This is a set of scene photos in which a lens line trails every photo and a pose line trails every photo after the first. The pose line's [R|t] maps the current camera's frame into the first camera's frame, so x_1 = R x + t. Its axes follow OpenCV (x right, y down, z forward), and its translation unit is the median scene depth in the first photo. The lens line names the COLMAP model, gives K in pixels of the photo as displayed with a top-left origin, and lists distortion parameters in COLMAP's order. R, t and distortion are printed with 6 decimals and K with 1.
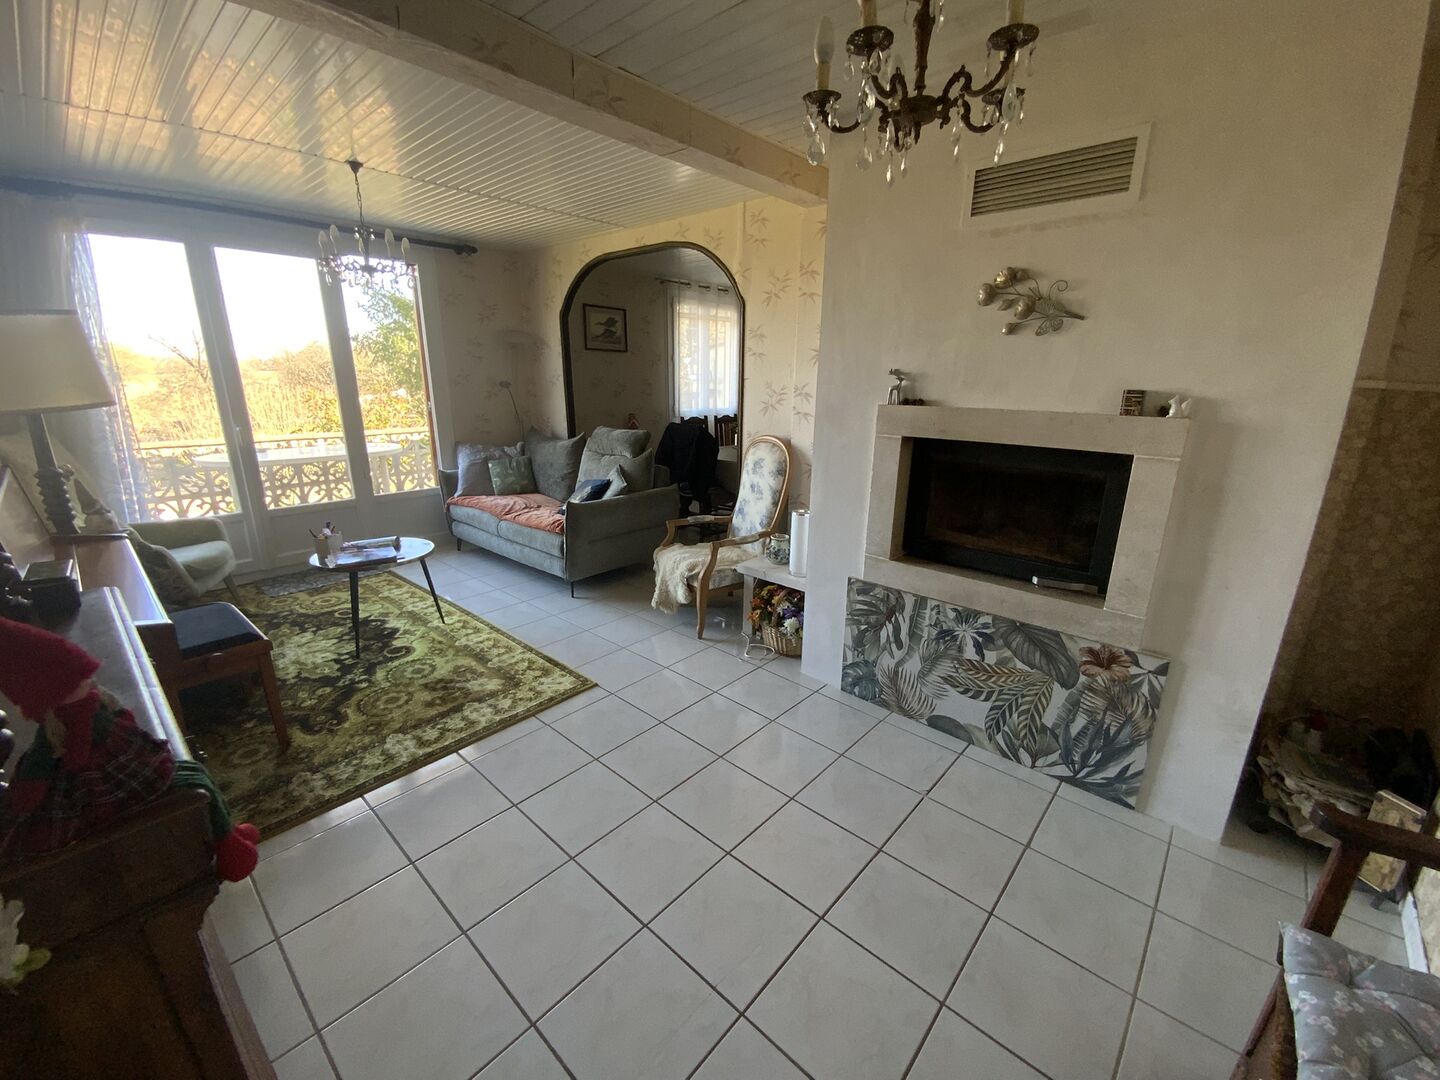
lens RADIAL K [[591.3, 0, 722.9], [0, 591.3, 540.5], [0, 0, 1]] dist [0.004629, -0.006316]
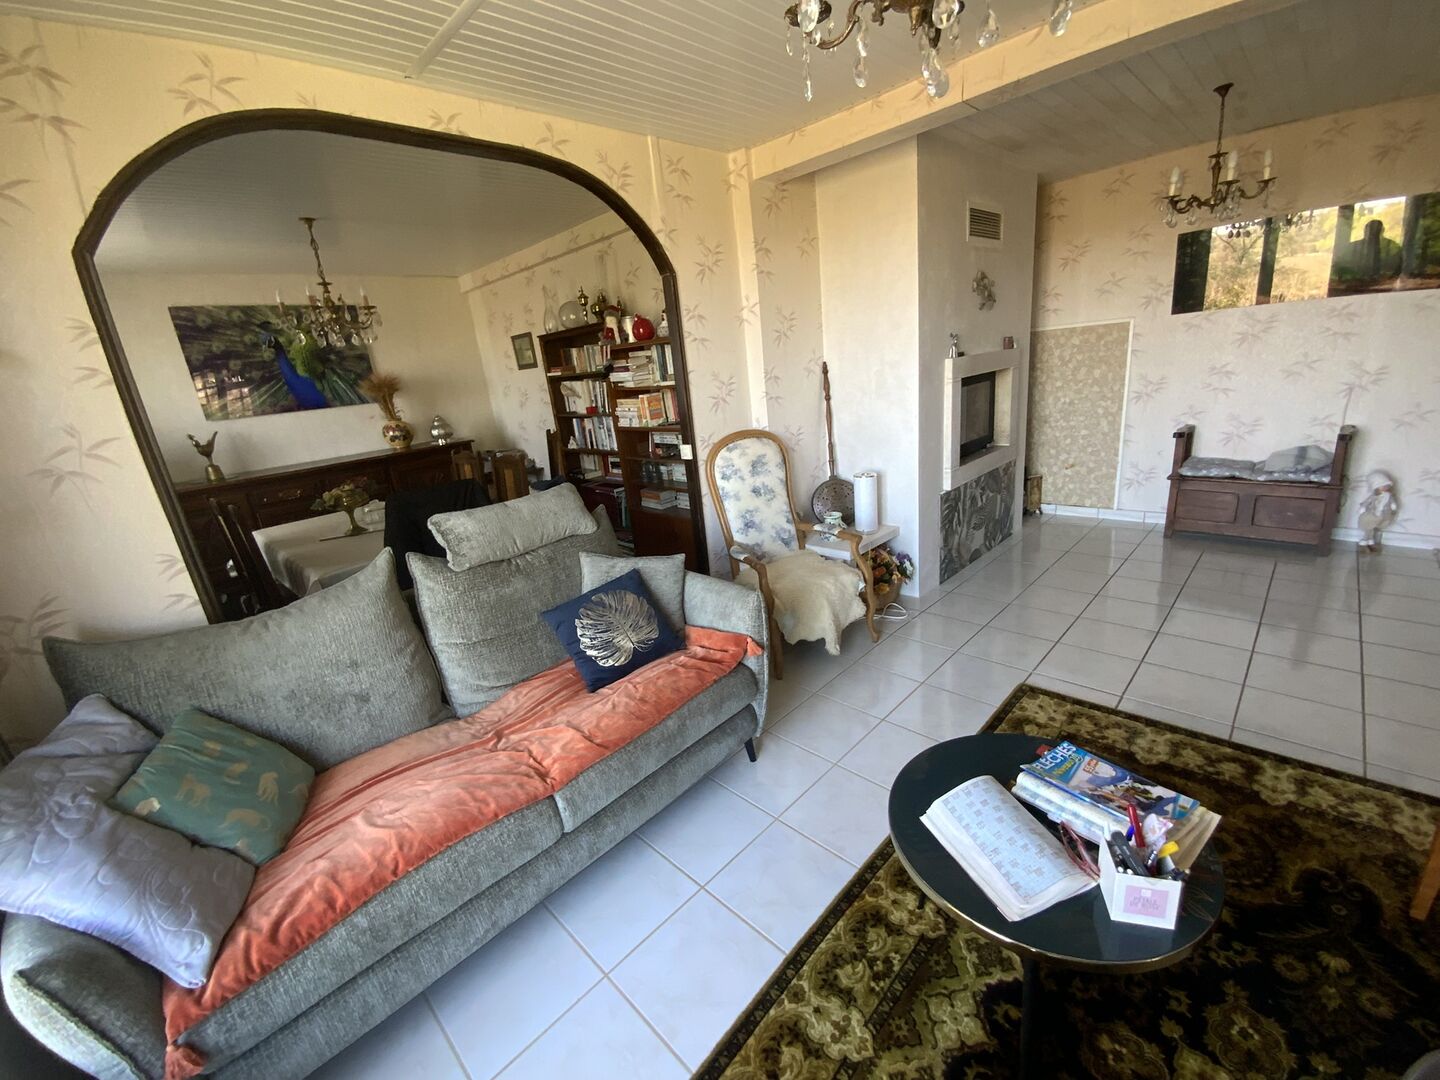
lens RADIAL K [[591.3, 0, 730.5], [0, 591.3, 533.0], [0, 0, 1]] dist [0.004629, -0.006316]
pose [[0.043550, -0.298918, 0.953284, -0.848550], [0.367088, 0.892231, 0.263004, -0.297327], [-0.929166, 0.338485, 0.148586, 1.000627]]
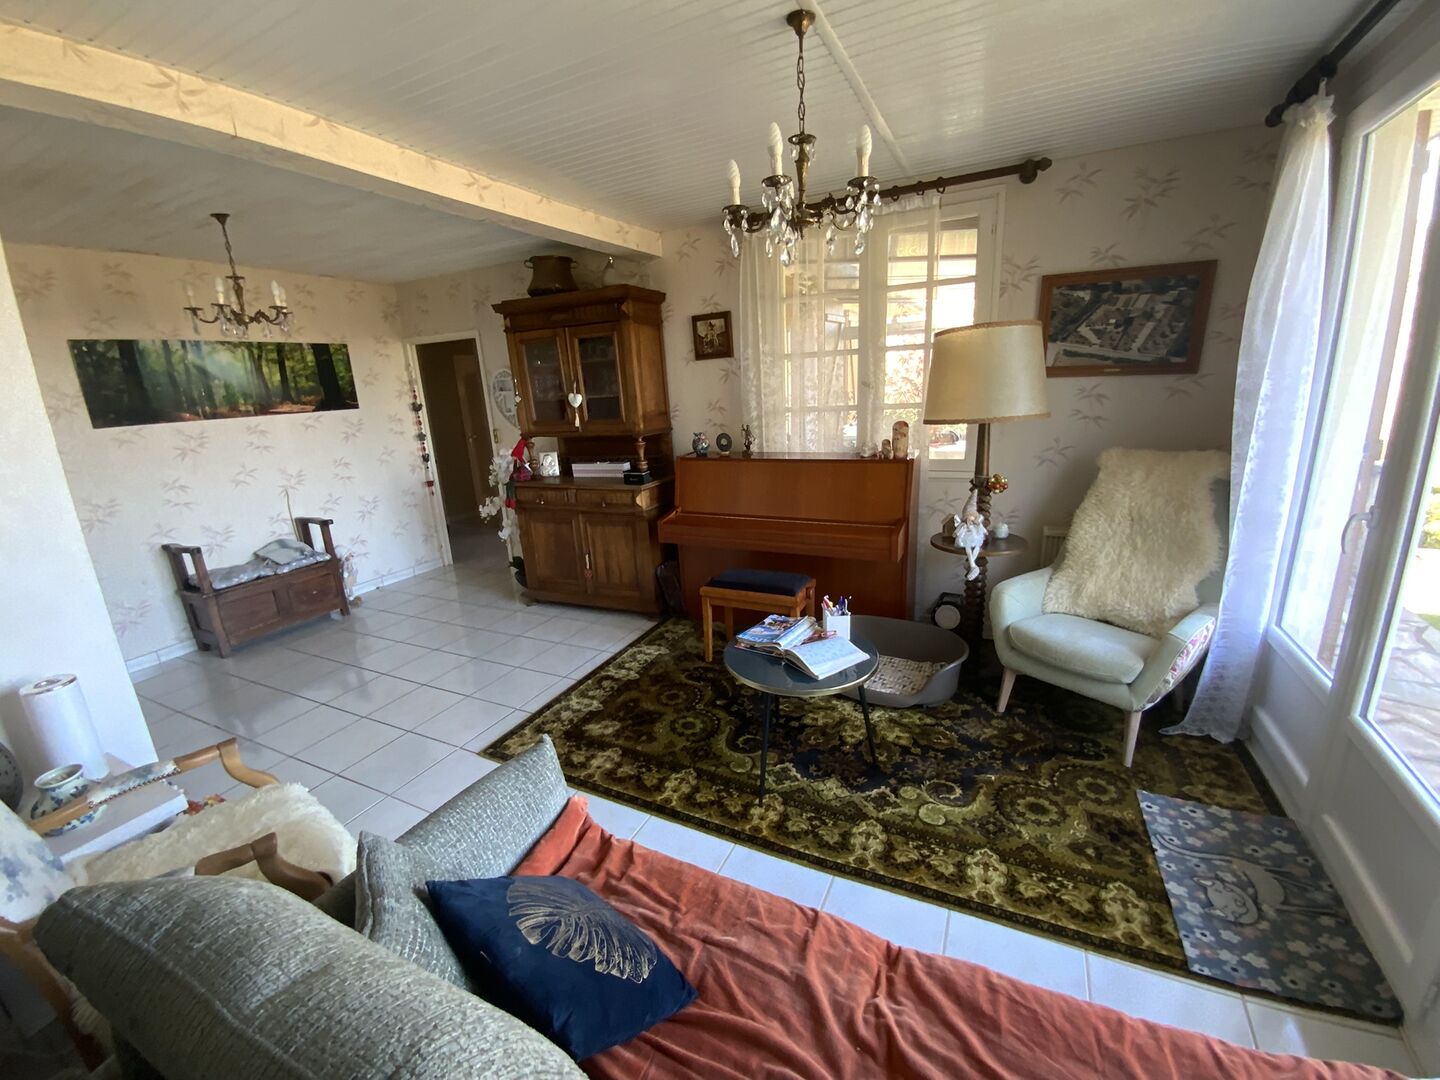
lens RADIAL K [[591.3, 0, 716.4], [0, 591.3, 533.9], [0, 0, 1]] dist [0.004629, -0.006316]
pose [[-0.965277, 0.105032, -0.239182, -0.319018], [-0.027552, 0.869566, 0.493047, -0.419799], [0.259771, 0.482517, -0.836479, 1.407477]]
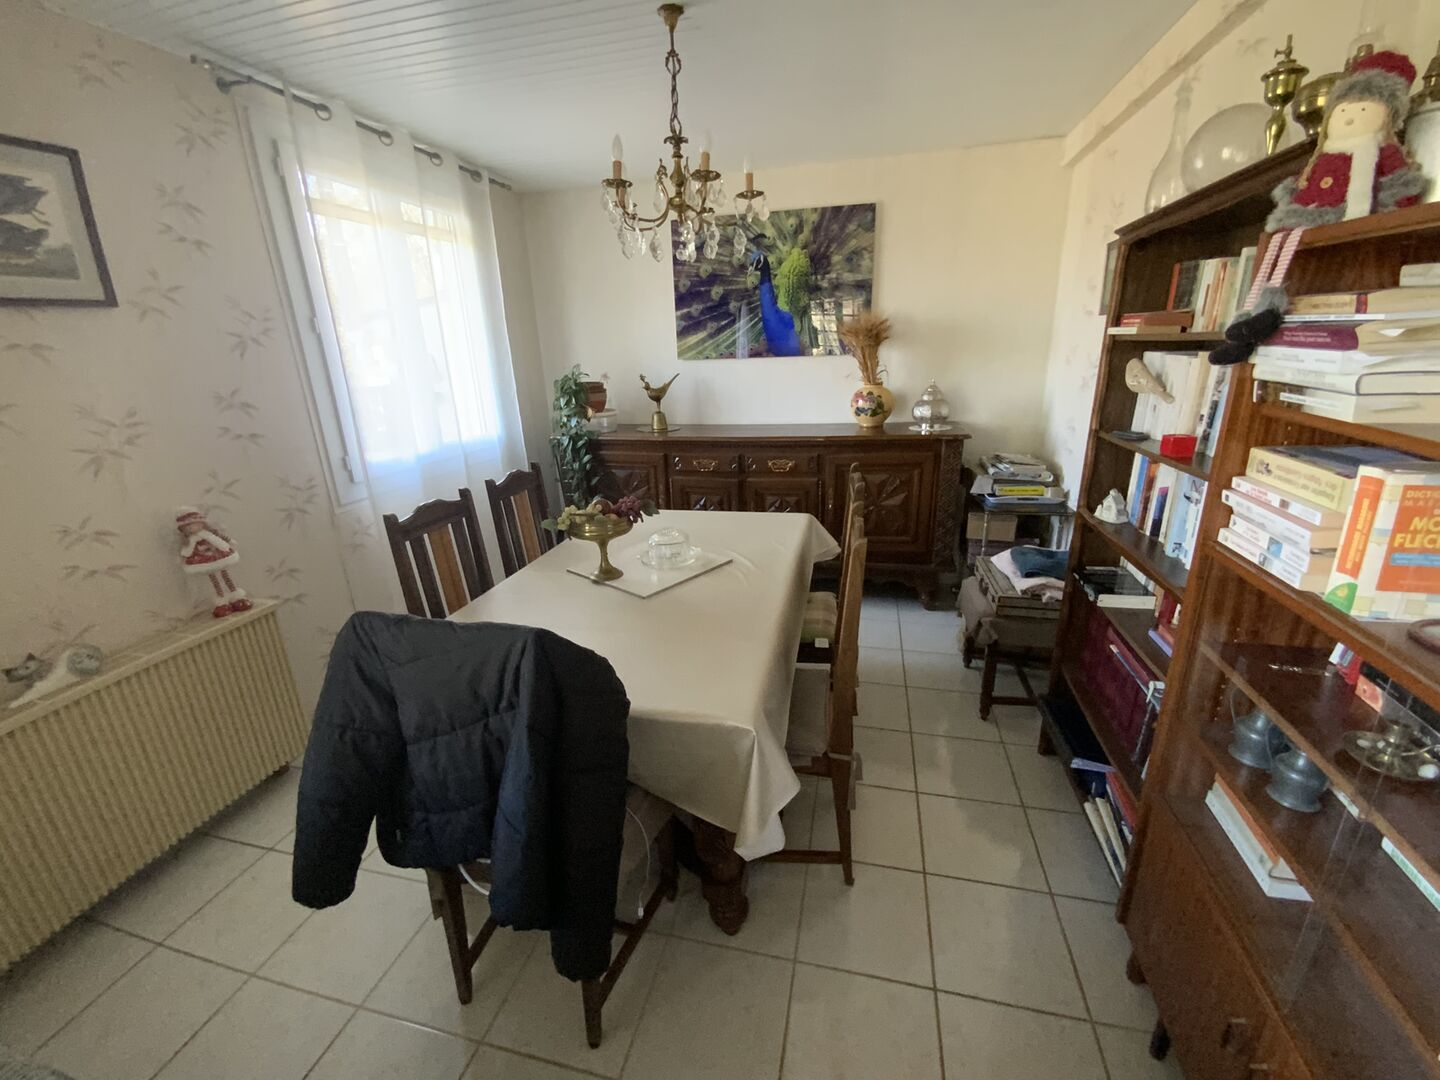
lens RADIAL K [[591.3, 0, 725.8], [0, 591.3, 537.9], [0, 0, 1]] dist [0.004629, -0.006316]
pose [[0.881183, -0.185630, 0.434808, -0.089337], [0.171286, 0.982561, 0.072351, -0.329252], [-0.440657, 0.010722, 0.897612, 1.130276]]
